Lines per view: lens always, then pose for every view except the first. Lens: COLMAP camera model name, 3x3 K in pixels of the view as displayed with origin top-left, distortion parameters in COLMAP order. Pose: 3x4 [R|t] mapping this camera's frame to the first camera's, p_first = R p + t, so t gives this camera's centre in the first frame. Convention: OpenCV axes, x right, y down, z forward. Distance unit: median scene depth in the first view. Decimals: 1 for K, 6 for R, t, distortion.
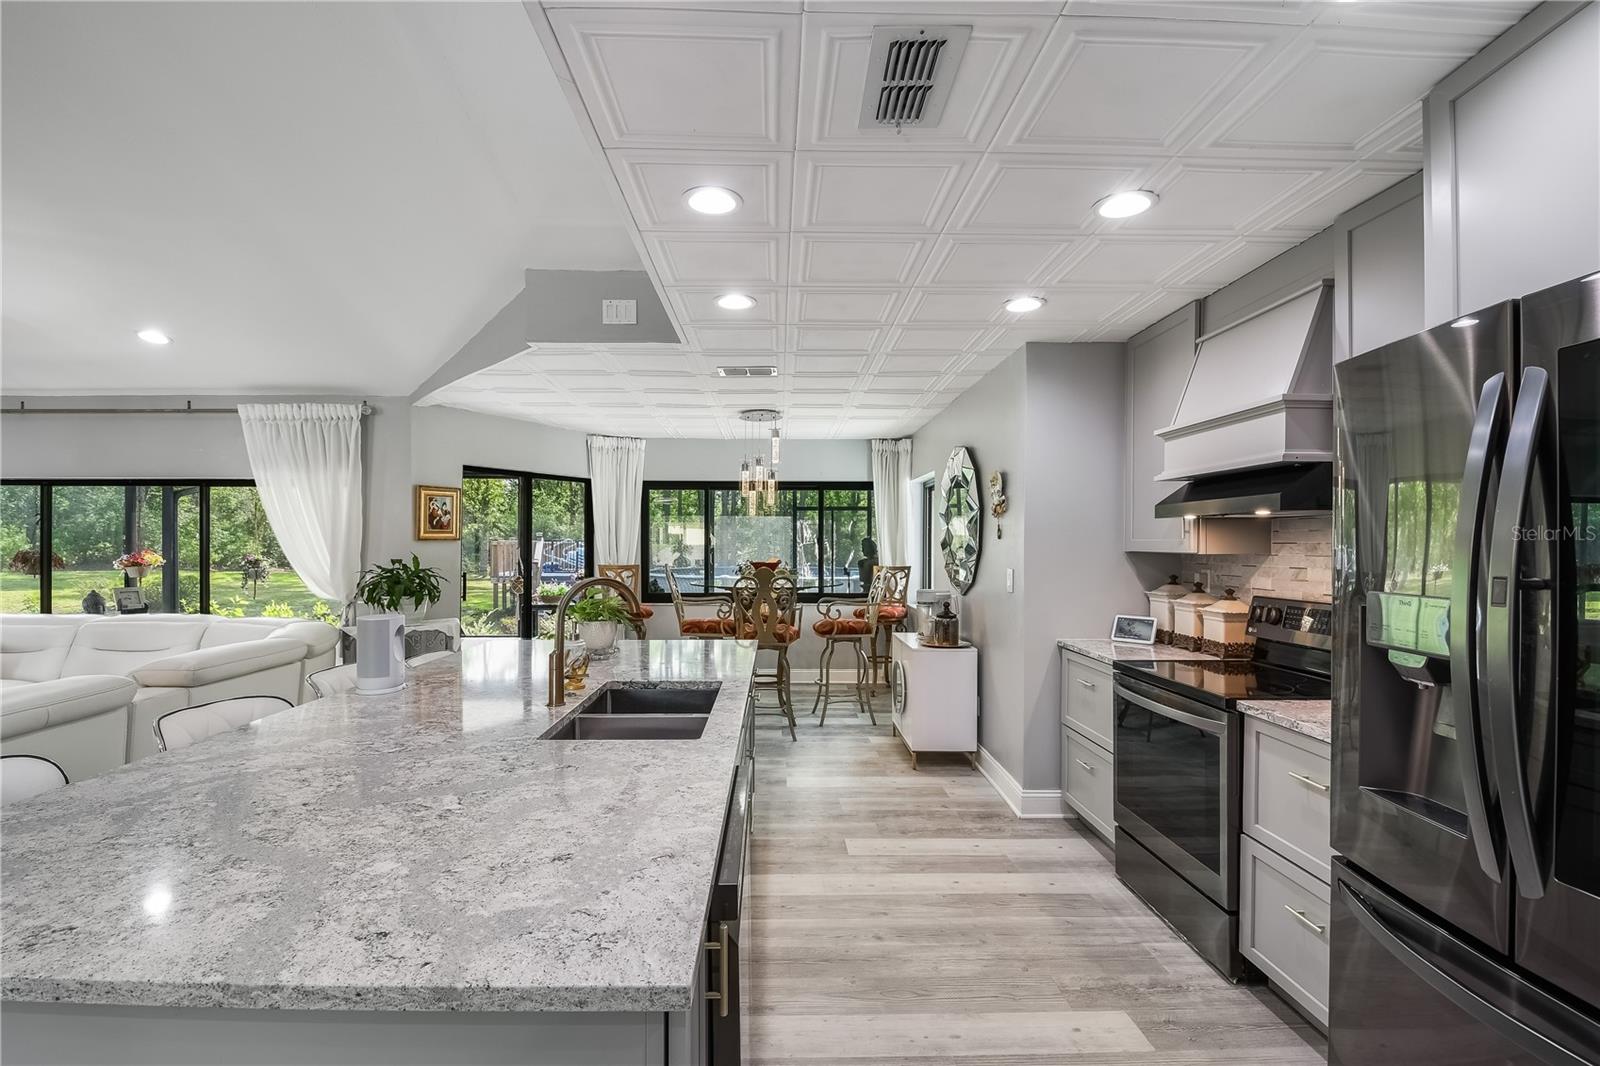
lens RADIAL K [[725.4, 0, 780.2], [0, 725.4, 542.5], [0, 0, 1]] dist [0.029102, -0.029148]
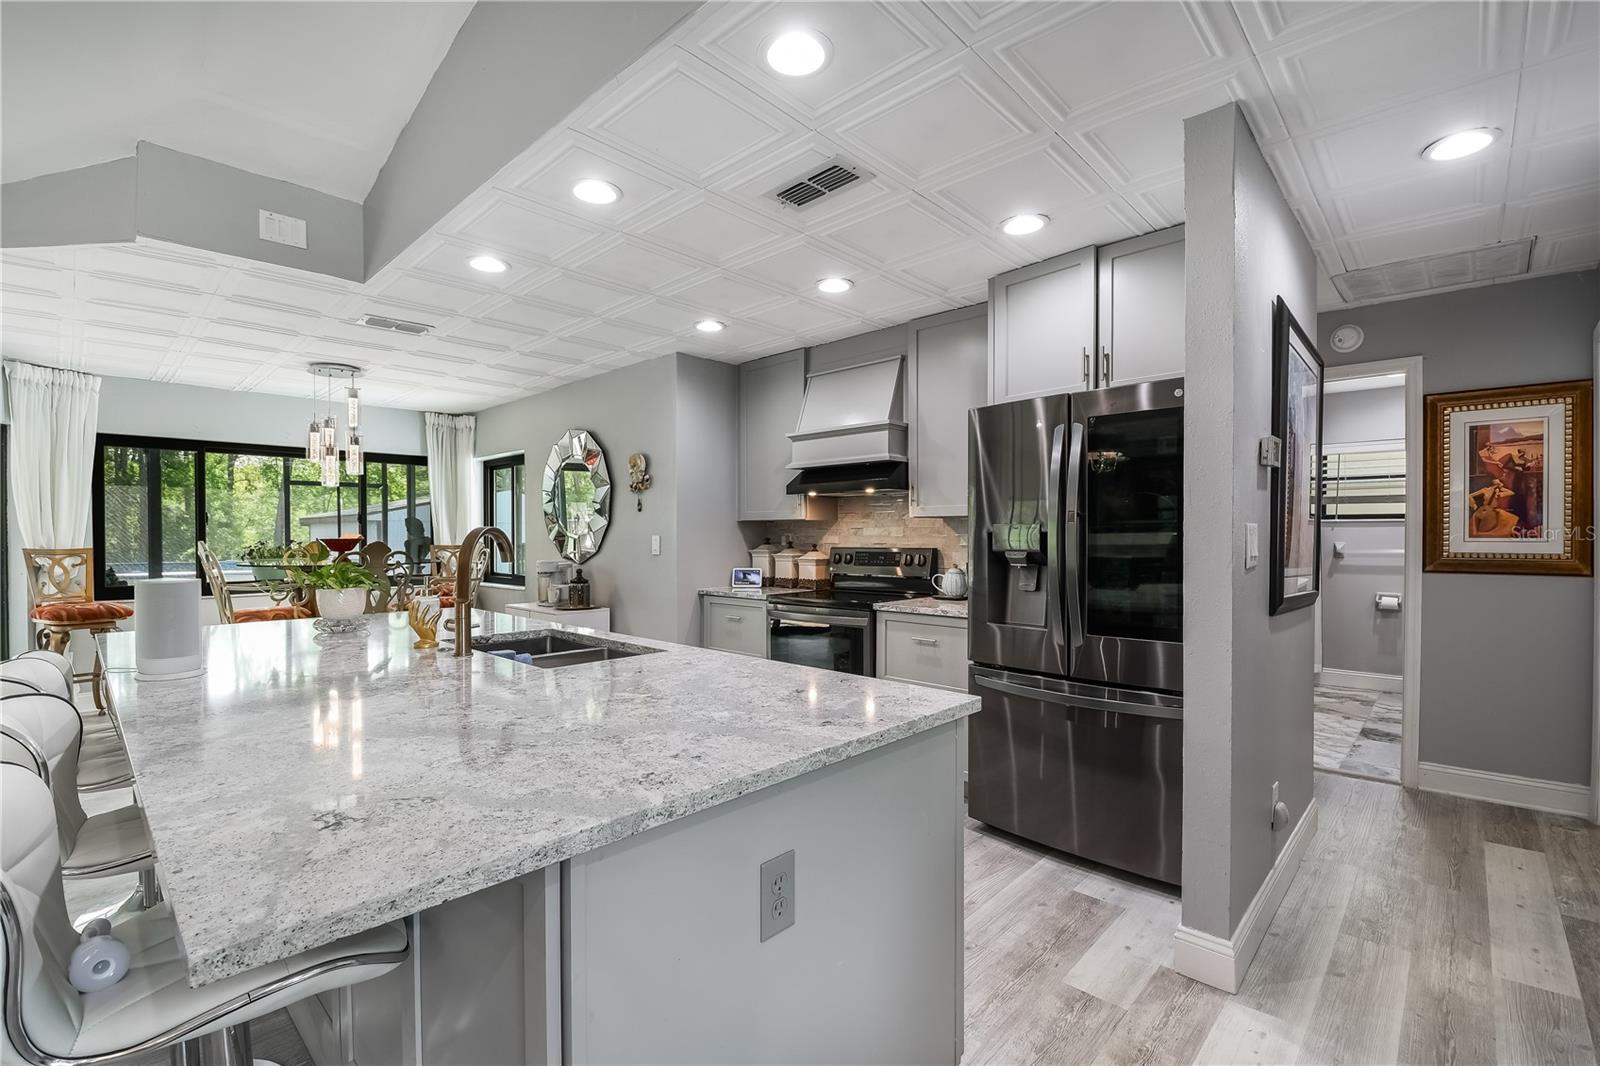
lens RADIAL K [[708.7, 0, 799.3], [0, 708.7, 543.3], [0, 0, 1]] dist [0.010195, -0.015414]
pose [[0.697747, -0.014404, 0.716199, -0.354074], [0.004745, 0.999869, 0.015487, 0.030897], [-0.716328, -0.007408, 0.697724, 0.004252]]
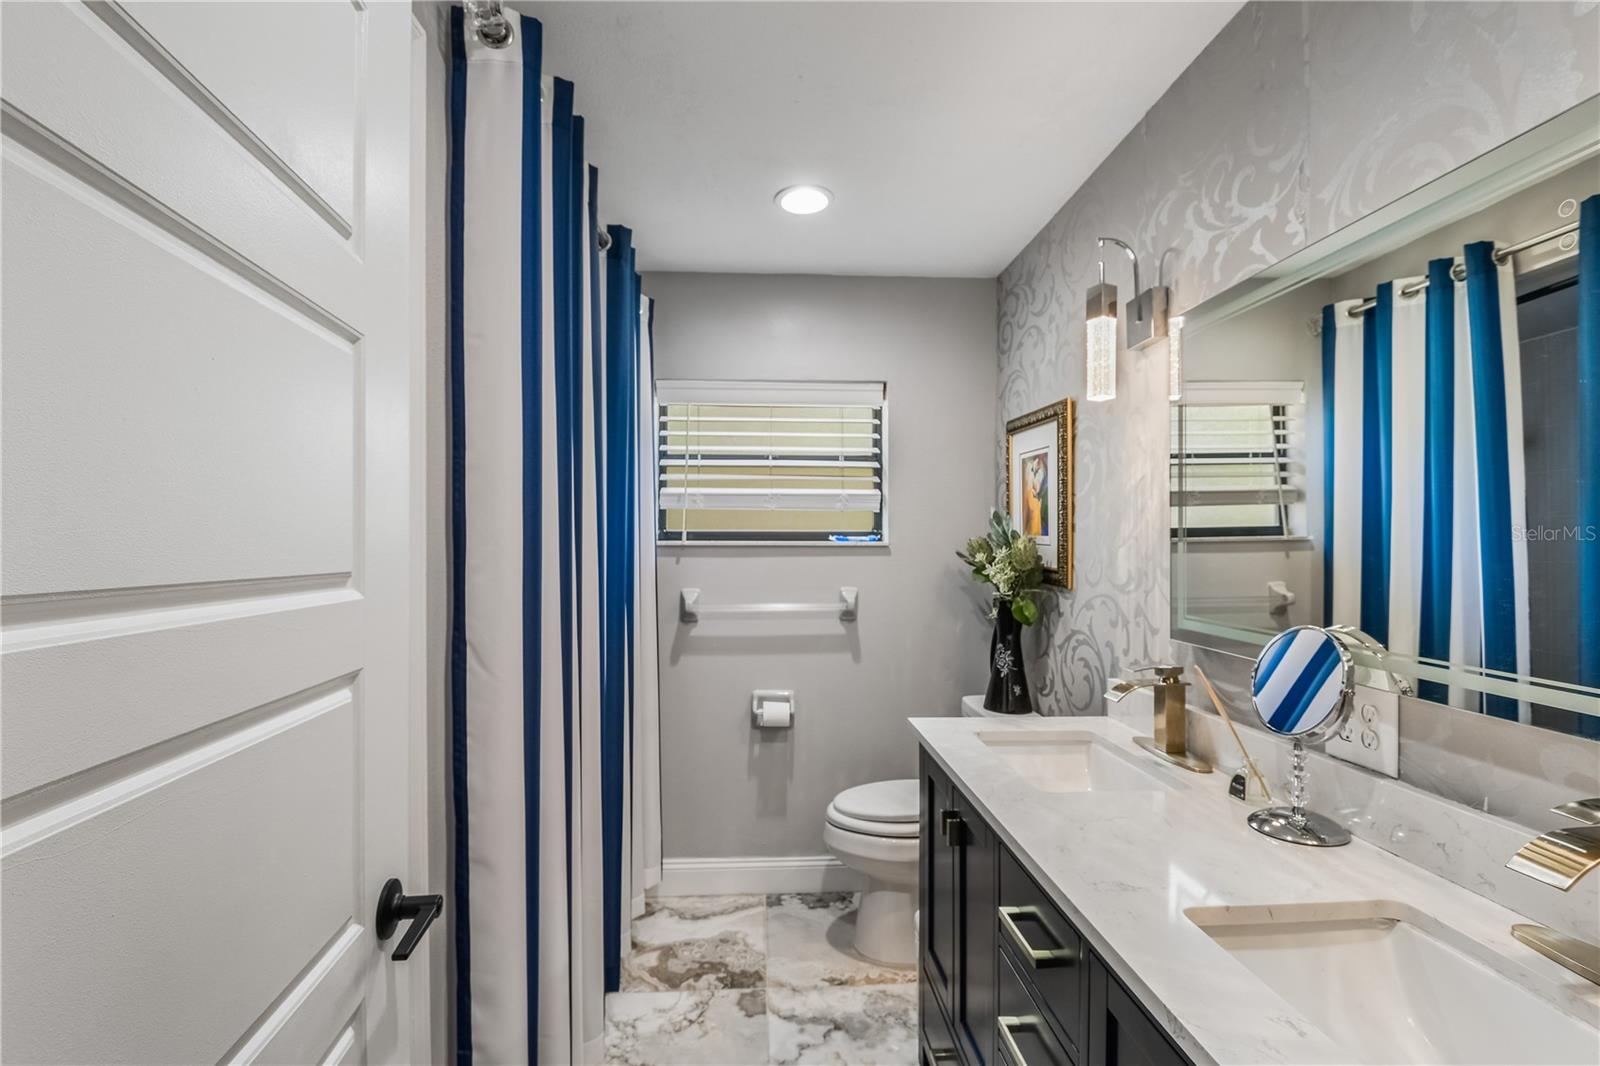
lens RADIAL K [[725.4, 0, 780.2], [0, 725.4, 542.5], [0, 0, 1]] dist [0.029102, -0.029148]
pose [[-0.031334, -0.008296, 0.999475, 0.757258], [-0.001458, 0.999965, 0.008255, 0.004640], [-0.999508, -0.001199, -0.031345, 0.161671]]
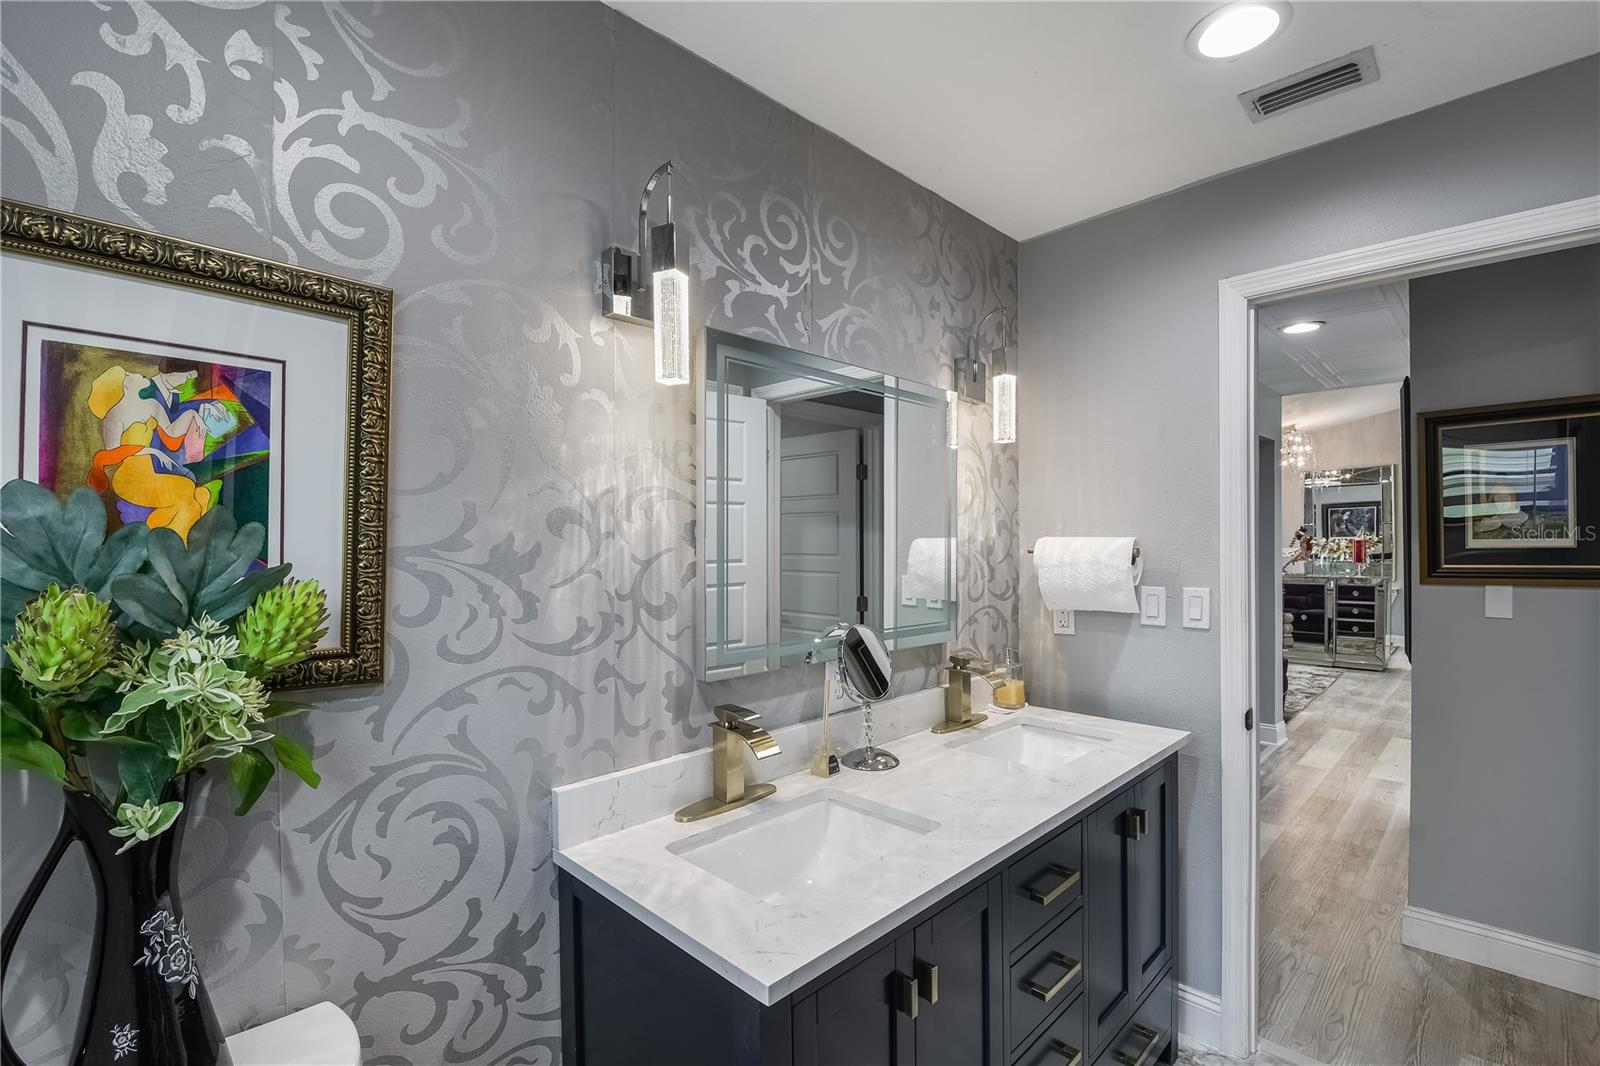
lens RADIAL K [[719.3, 0, 795.2], [0, 719.3, 543.5], [0, 0, 1]] dist [0.025889, -0.028023]
pose [[-0.716005, -0.004101, -0.698083, 1.393895], [-0.000798, 0.999987, -0.005056, -0.006294], [0.698095, -0.003063, -0.715999, 0.222715]]
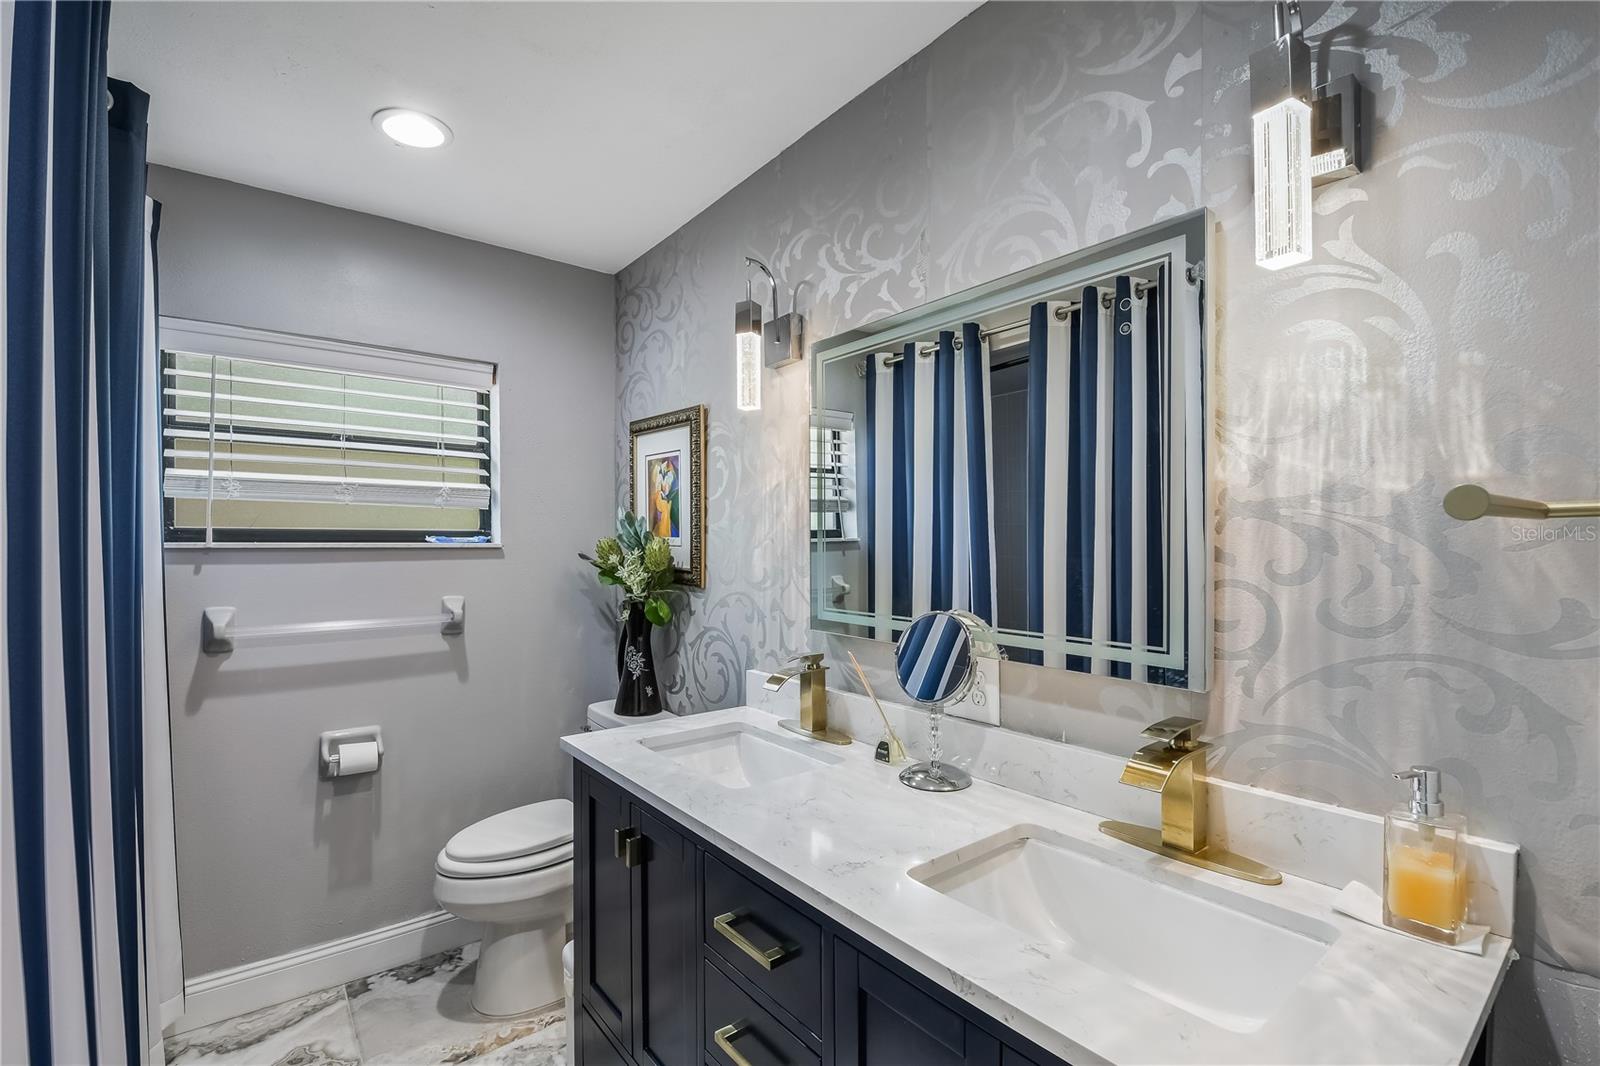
lens RADIAL K [[719.3, 0, 795.2], [0, 719.3, 543.5], [0, 0, 1]] dist [0.025889, -0.028023]
pose [[-0.605108, -0.007420, 0.796109, 0.805753], [-0.004338, 0.999972, 0.006023, 0.005066], [-0.796132, 0.000191, -0.605123, 0.212593]]
